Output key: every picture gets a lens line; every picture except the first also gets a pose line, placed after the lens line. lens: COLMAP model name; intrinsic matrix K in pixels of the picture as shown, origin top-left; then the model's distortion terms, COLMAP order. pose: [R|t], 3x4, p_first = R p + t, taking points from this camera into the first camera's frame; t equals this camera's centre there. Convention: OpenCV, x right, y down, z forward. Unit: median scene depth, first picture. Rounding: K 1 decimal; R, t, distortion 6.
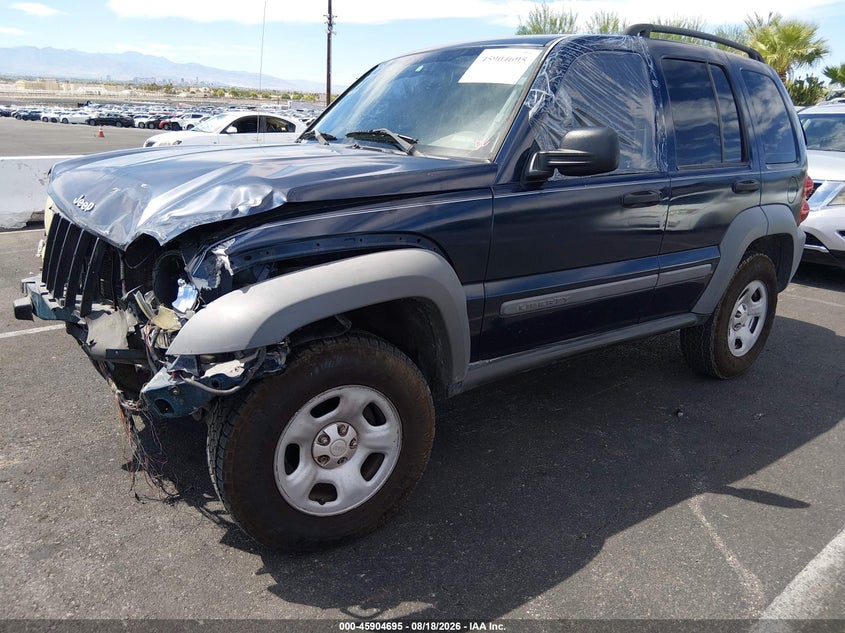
lens RADIAL K [[744.9, 0, 406.4], [0, 744.9, 291.6], [0, 0, 1]] dist [-0.000282, -0.004862]
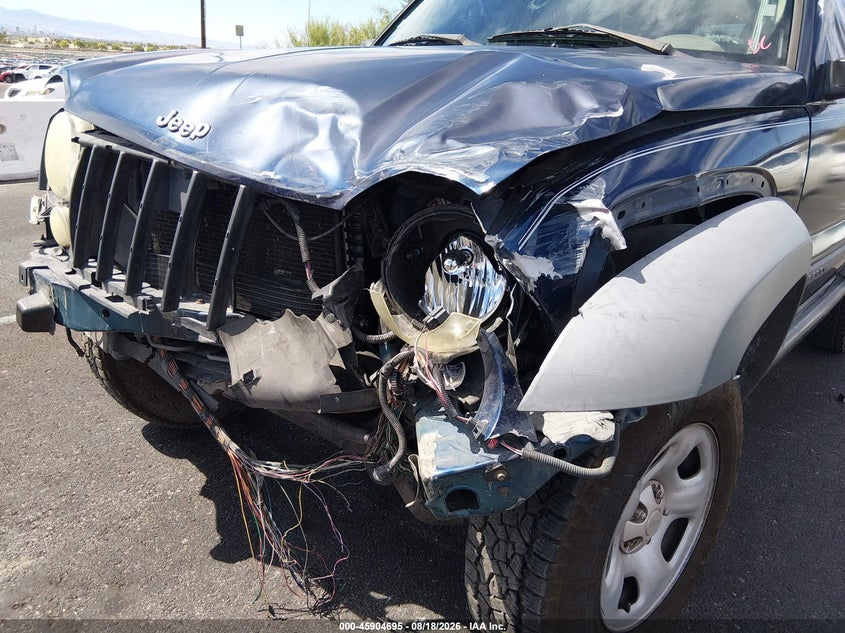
lens RADIAL K [[744.9, 0, 406.4], [0, 744.9, 291.6], [0, 0, 1]] dist [-0.000282, -0.004862]
pose [[0.982885, -0.041096, 0.179576, -0.329127], [0.031717, 0.997994, 0.054788, -0.017591], [-0.181468, -0.048154, 0.982217, 0.360734]]
